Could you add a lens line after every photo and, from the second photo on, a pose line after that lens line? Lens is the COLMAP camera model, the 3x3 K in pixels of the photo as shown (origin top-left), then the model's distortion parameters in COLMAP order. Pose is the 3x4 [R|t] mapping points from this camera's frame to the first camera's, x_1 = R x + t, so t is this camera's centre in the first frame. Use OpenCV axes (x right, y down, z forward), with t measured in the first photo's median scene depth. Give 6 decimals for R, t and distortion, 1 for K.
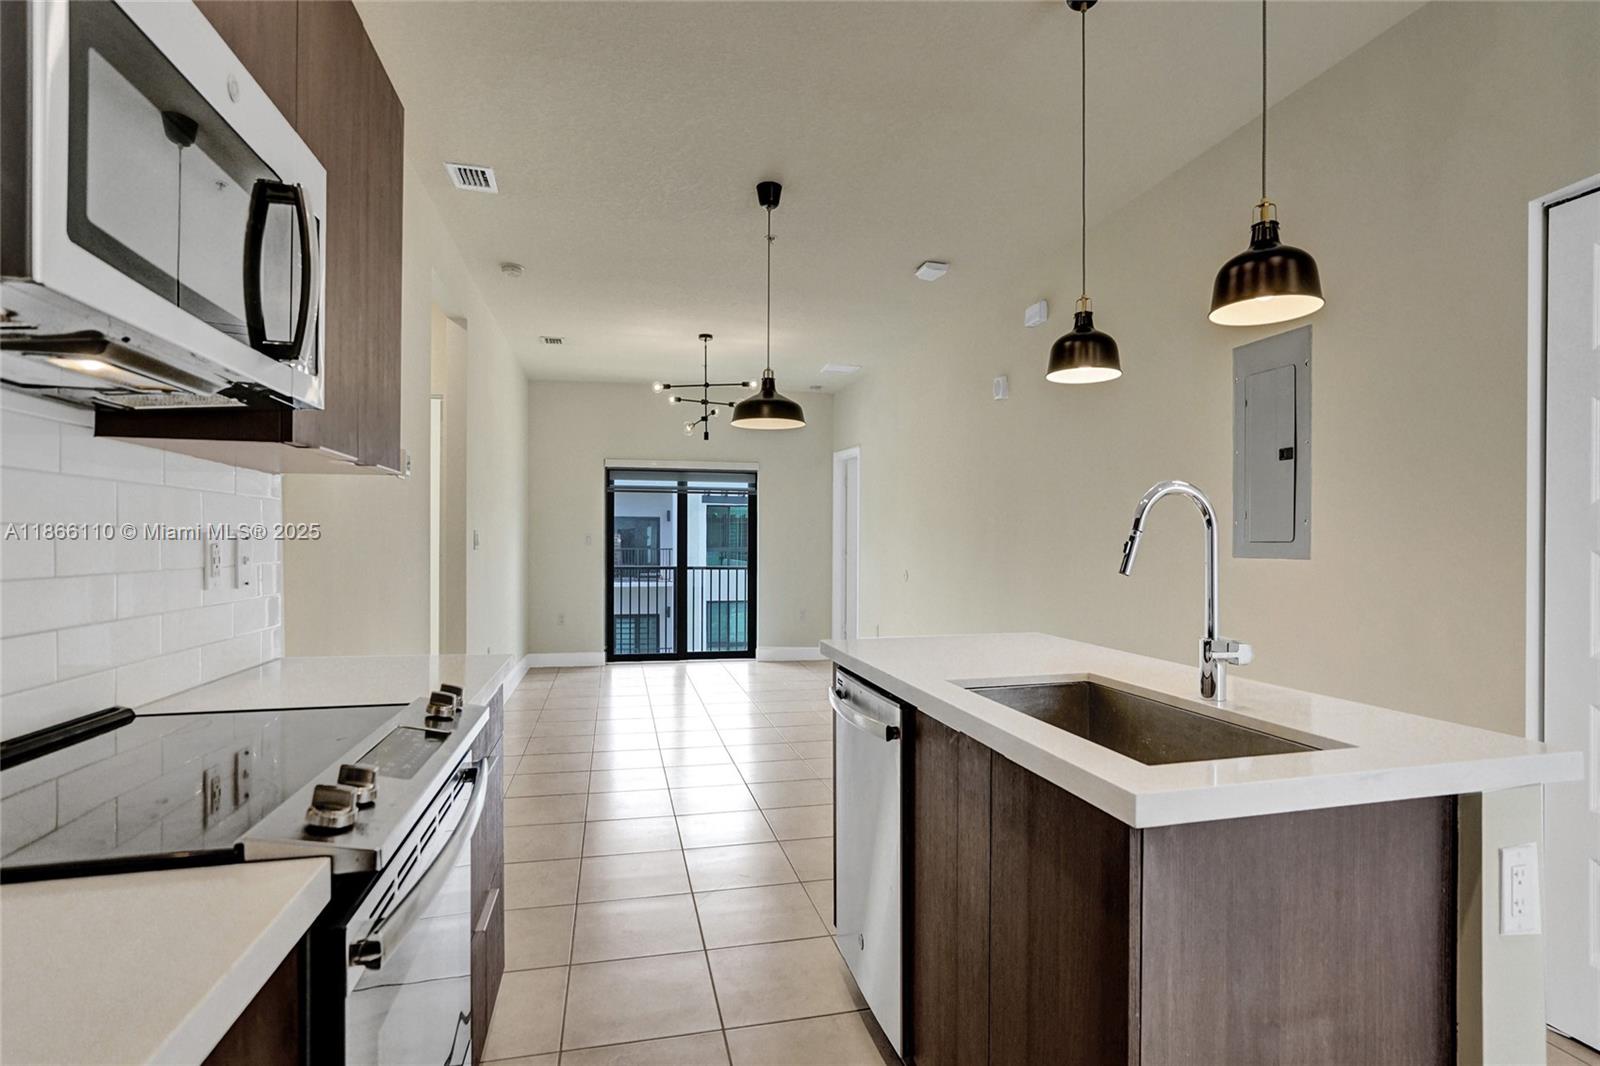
lens RADIAL K [[766.0, 0, 806.6], [0, 766.0, 541.0], [0, 0, 1]] dist [-0.039926, 0.022697]
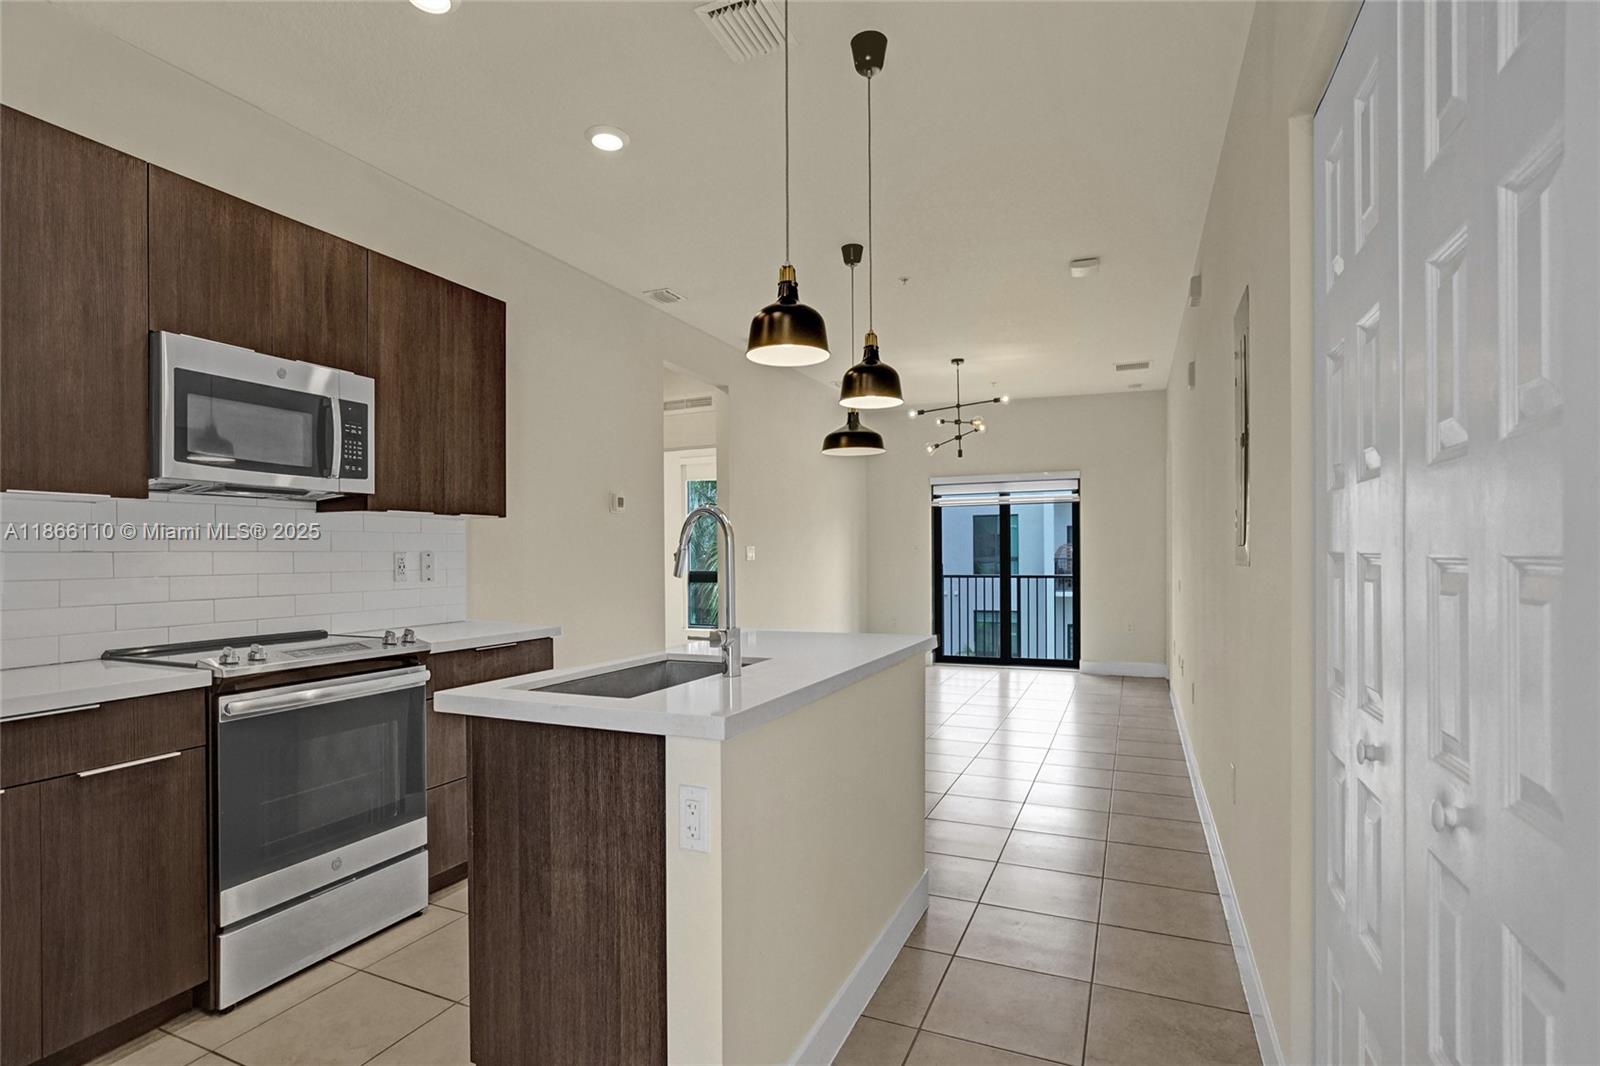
lens RADIAL K [[766.0, 0, 804.7], [0, 766.0, 553.7], [0, 0, 1]] dist [-0.039926, 0.022697]
pose [[0.792324, -0.009398, -0.610028, 1.034973], [0.011741, 0.999931, -0.000155, 0.003754], [0.609987, -0.007039, 0.792380, 0.042946]]
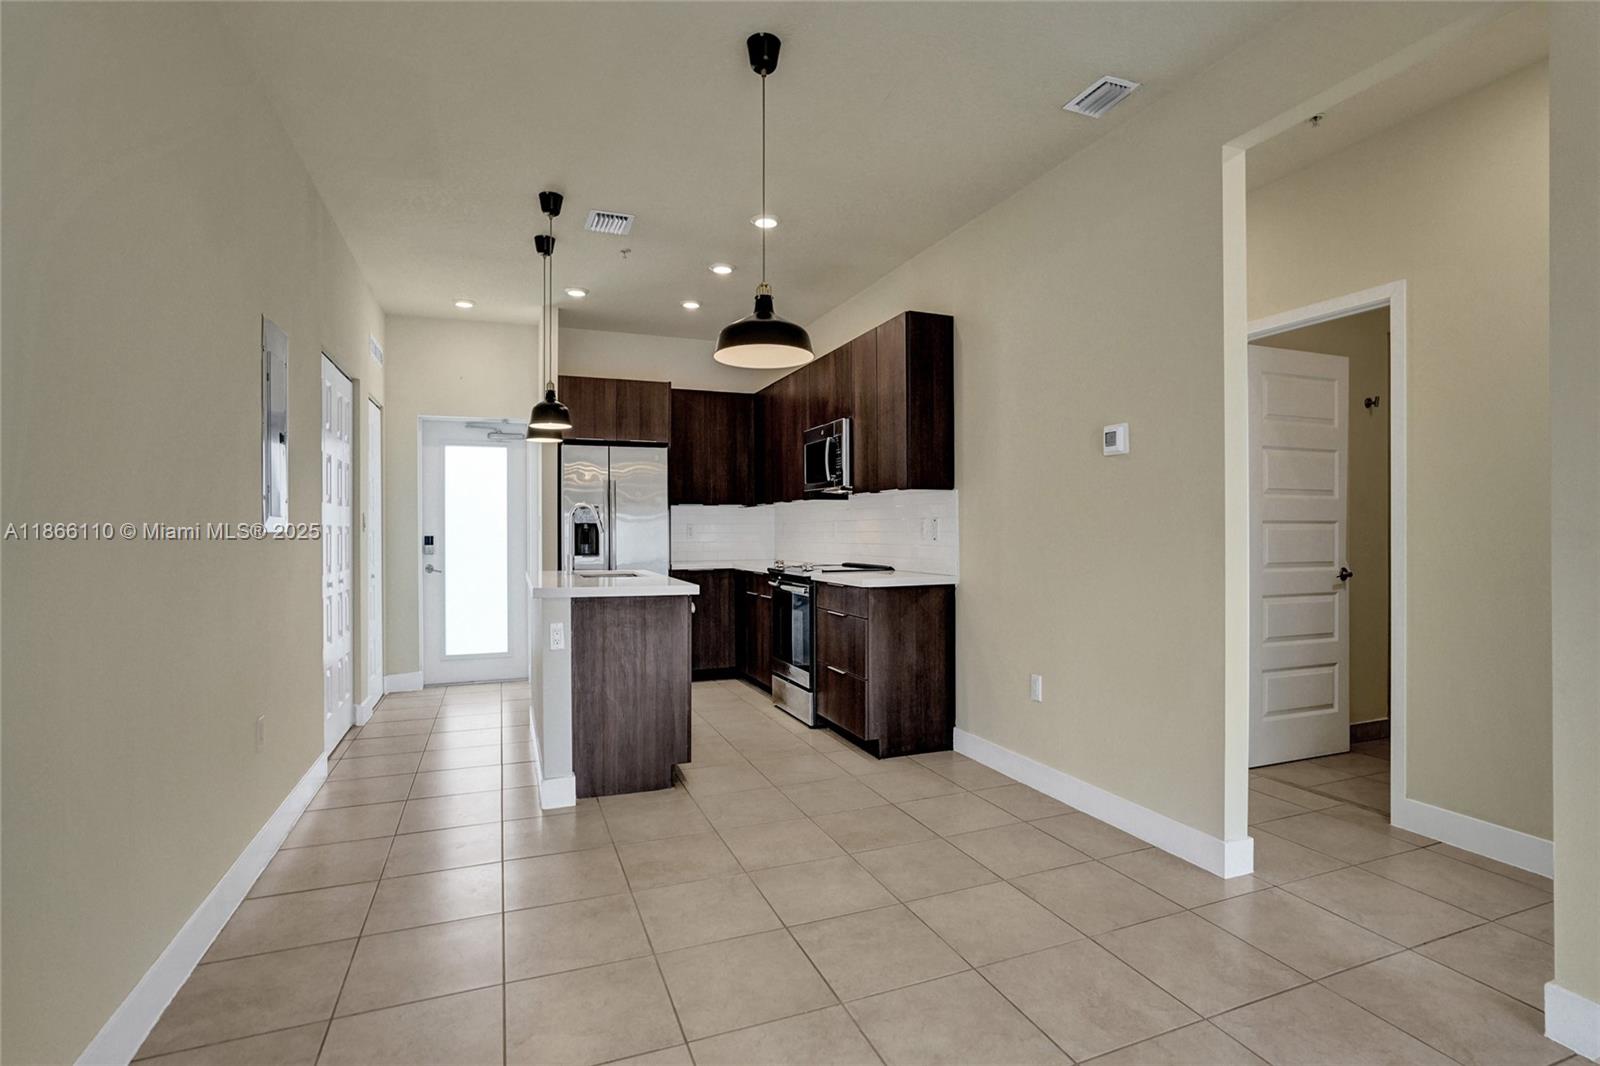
lens RADIAL K [[766.0, 0, 792.7], [0, 766.0, 534.6], [0, 0, 1]] dist [-0.039926, 0.022697]
pose [[-0.993061, -0.001630, -0.117590, 0.014199], [-0.001396, 0.999997, -0.002073, 0.041881], [0.117593, -0.001894, -0.993060, 2.989634]]
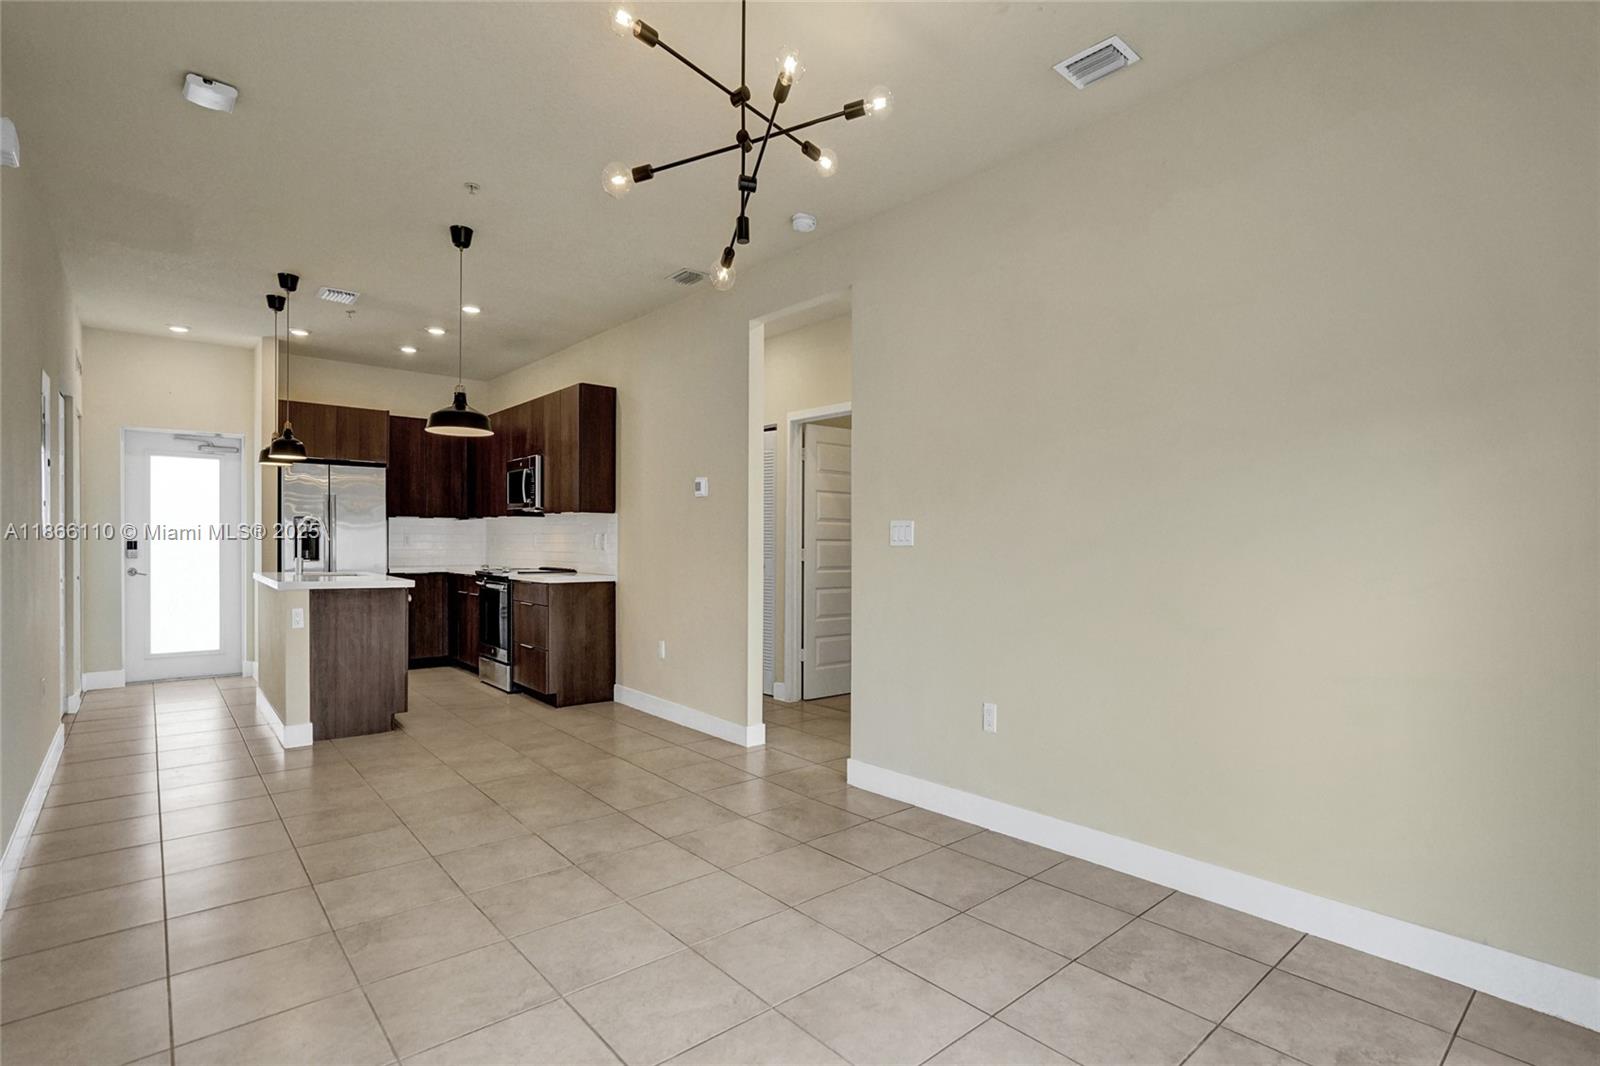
lens RADIAL K [[766.0, 0, 799.4], [0, 766.0, 555.8], [0, 0, 1]] dist [-0.039926, 0.022697]
pose [[-0.894056, -0.006979, -0.447900, 0.007684], [-0.013444, 0.999846, 0.011254, 0.032937], [0.447753, 0.016084, -0.894013, 3.897209]]
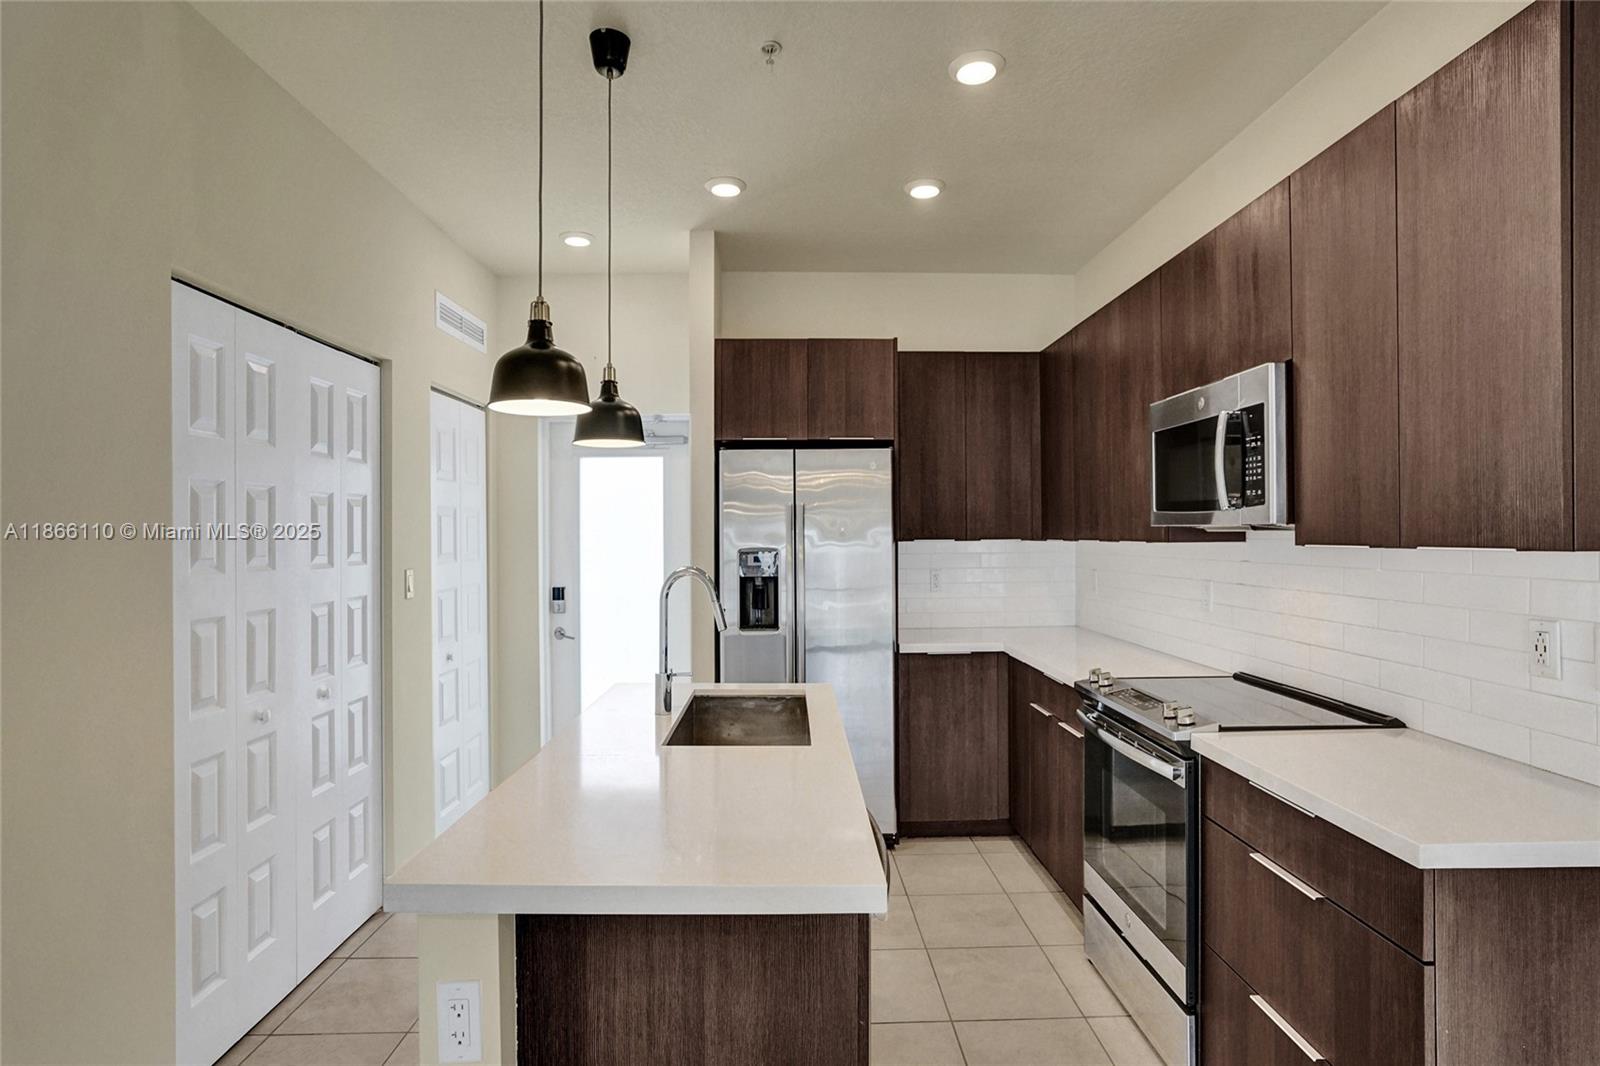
lens RADIAL K [[766.0, 0, 799.3], [0, 766.0, 539.4], [0, 0, 1]] dist [-0.039926, 0.022697]
pose [[-0.974897, -0.000447, 0.222656, -0.039757], [0.000228, 0.999995, 0.003003, -0.096861], [-0.222656, 0.002978, -0.974892, 1.749980]]
